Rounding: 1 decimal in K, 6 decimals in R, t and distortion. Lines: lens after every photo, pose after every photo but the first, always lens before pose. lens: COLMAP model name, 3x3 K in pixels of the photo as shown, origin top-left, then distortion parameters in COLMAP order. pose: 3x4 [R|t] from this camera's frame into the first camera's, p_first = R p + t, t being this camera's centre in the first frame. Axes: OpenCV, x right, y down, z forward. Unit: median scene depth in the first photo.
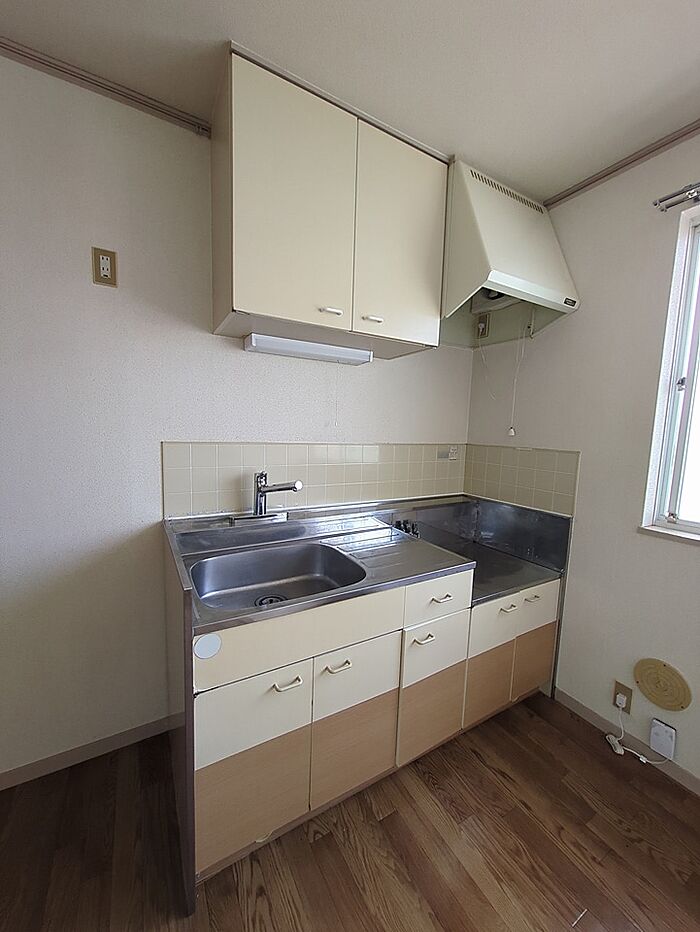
lens RADIAL K [[367.7, 0, 349.7], [0, 367.7, 469.0], [0, 0, 1]] dist [0.002150, -0.000128]
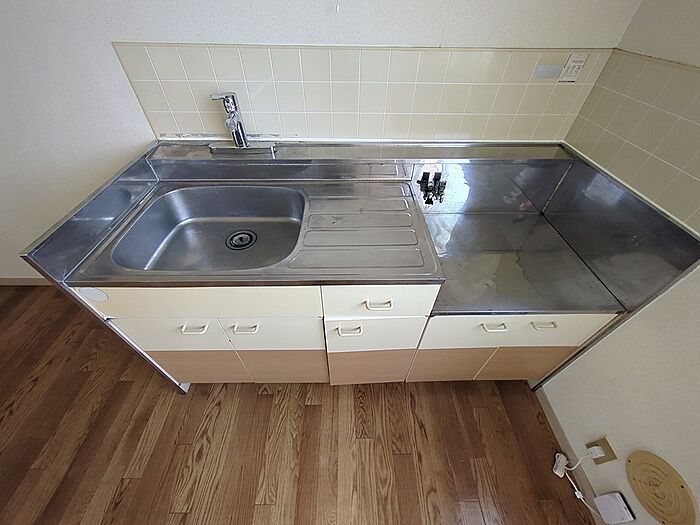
lens RADIAL K [[276.2, 0, 351.0], [0, 276.2, 263.6], [0, 0, 1]] dist [0.002150, -0.000128]
pose [[0.869595, 0.334040, -0.363624, 0.401910], [-0.040985, 0.782719, 0.621024, -0.098954], [0.492062, -0.525136, 0.694339, 0.609019]]
